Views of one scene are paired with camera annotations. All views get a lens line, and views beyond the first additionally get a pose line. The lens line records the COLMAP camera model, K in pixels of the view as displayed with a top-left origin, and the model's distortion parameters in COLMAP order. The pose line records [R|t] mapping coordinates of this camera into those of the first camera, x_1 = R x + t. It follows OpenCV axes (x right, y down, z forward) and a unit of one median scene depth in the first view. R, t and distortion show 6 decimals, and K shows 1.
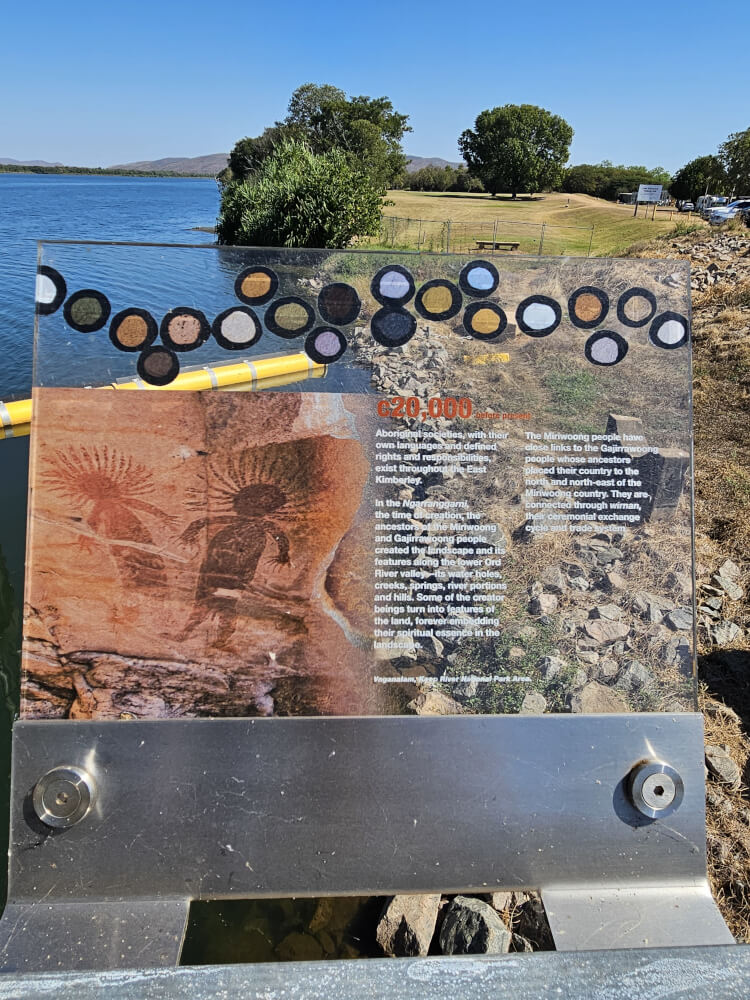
lens RADIAL K [[645.6, 0, 375.0], [0, 645.6, 500.0], [0, 0, 1]] dist [0.001850, -0.003449]
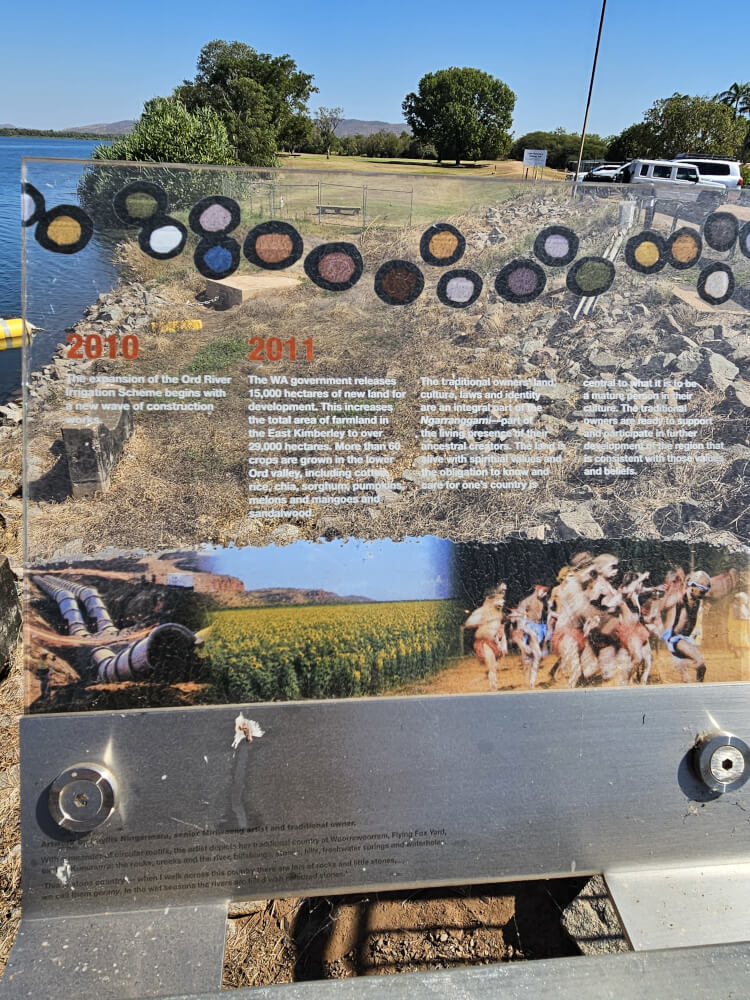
lens RADIAL K [[645.6, 0, 375.0], [0, 645.6, 500.0], [0, 0, 1]] dist [0.001850, -0.003449]
pose [[0.998856, -0.014394, 0.045604, 0.106159], [0.012506, 0.999064, 0.041408, 0.000375], [-0.046157, -0.040791, 0.998101, 0.007378]]
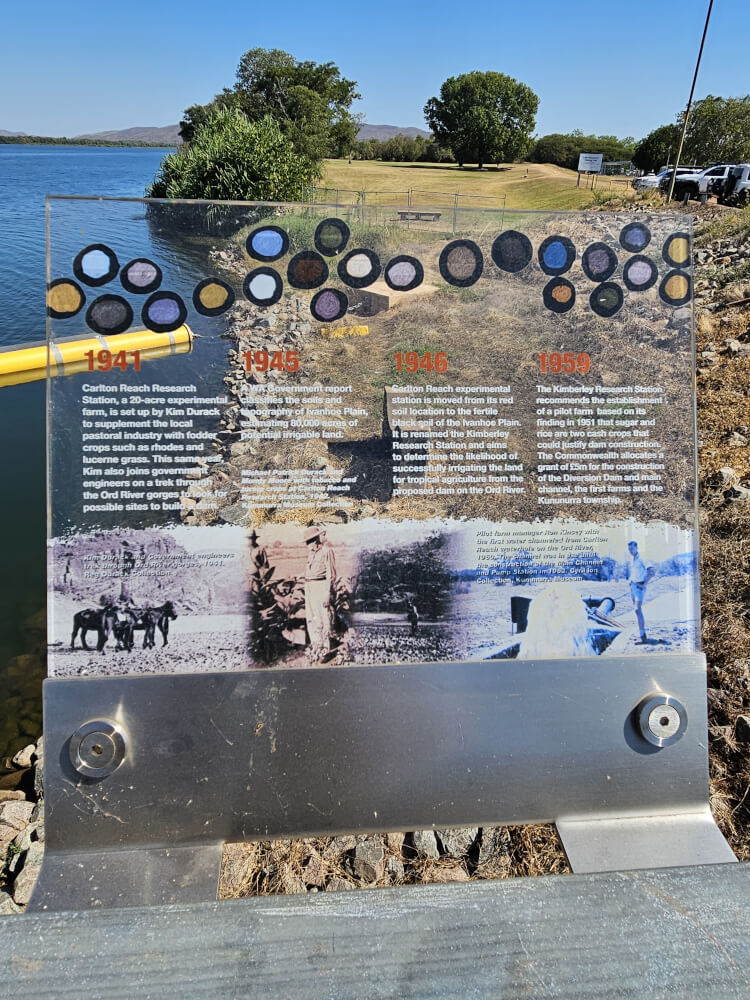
lens RADIAL K [[645.6, 0, 375.0], [0, 645.6, 500.0], [0, 0, 1]] dist [0.001850, -0.003449]
pose [[0.999415, -0.016269, 0.030099, 0.047058], [0.015165, 0.999216, 0.036565, 0.000305], [-0.030670, -0.036088, 0.998878, 0.002882]]
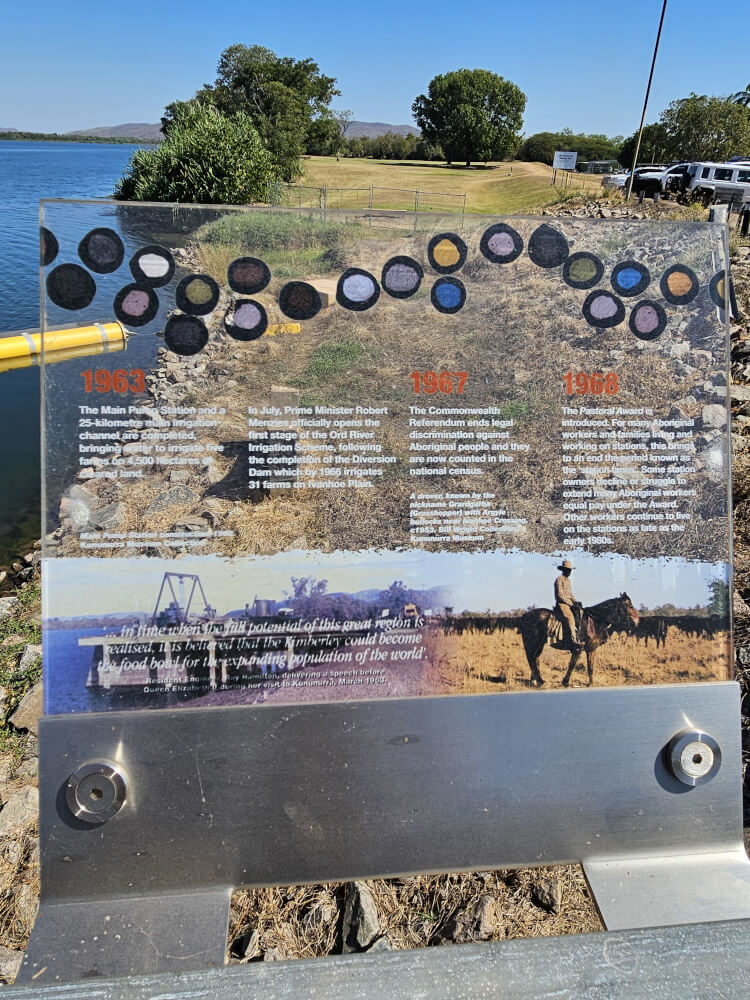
lens RADIAL K [[645.6, 0, 375.0], [0, 645.6, 500.0], [0, 0, 1]] dist [0.001850, -0.003449]
pose [[0.999036, -0.017153, 0.040408, 0.070600], [0.015557, 0.999100, 0.039464, 0.000155], [-0.041049, -0.038797, 0.998404, 0.004741]]
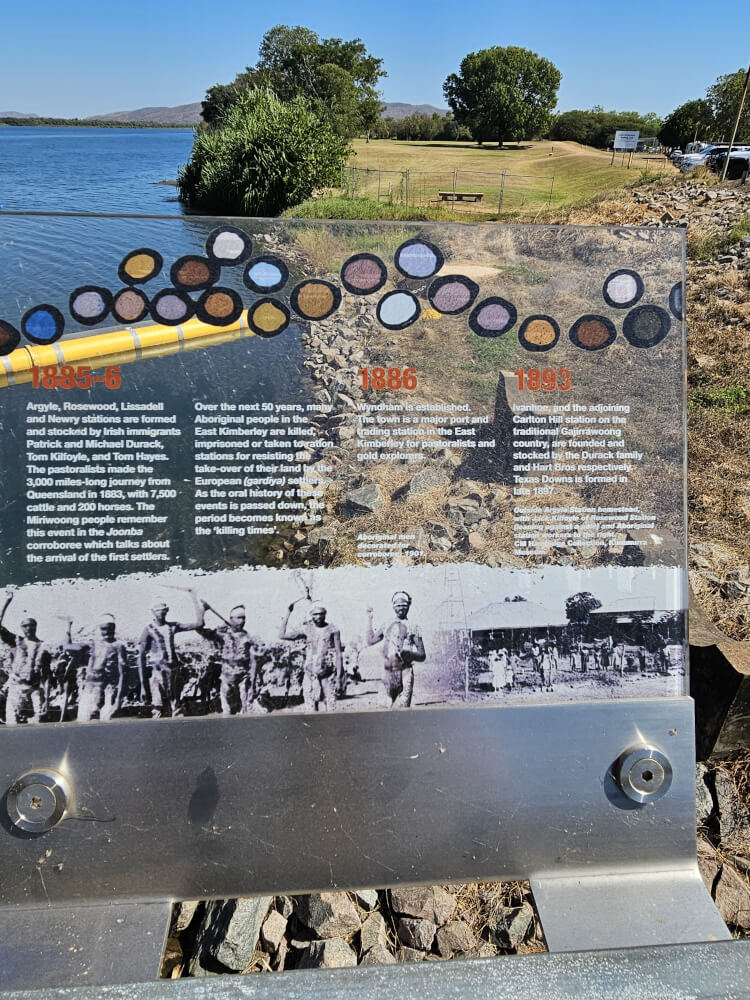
lens RADIAL K [[645.6, 0, 375.0], [0, 645.6, 500.0], [0, 0, 1]] dist [0.001850, -0.003449]
pose [[0.999827, -0.015495, 0.010300, 0.023799], [0.014833, 0.997997, 0.061502, -0.000073], [-0.011232, -0.061339, 0.998054, 0.001750]]
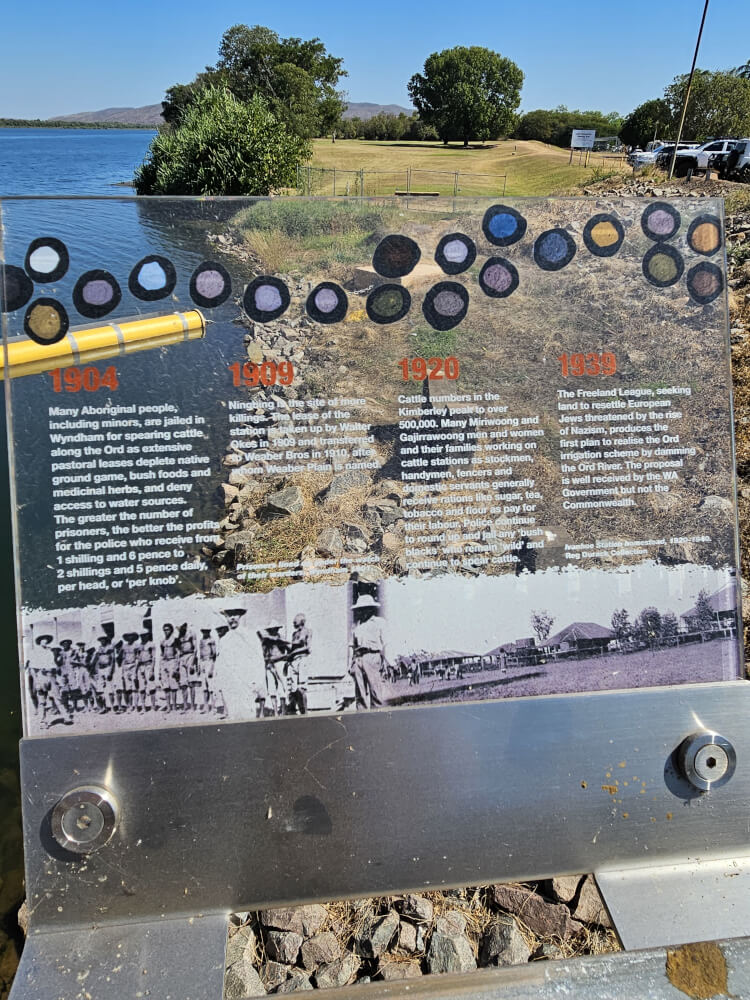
lens RADIAL K [[645.6, 0, 375.0], [0, 645.6, 500.0], [0, 0, 1]] dist [0.001850, -0.003449]
pose [[0.998175, -0.038883, 0.046199, 0.035027], [0.035965, 0.997404, 0.062381, 0.000029], [-0.048505, -0.060605, 0.996983, 0.002708]]
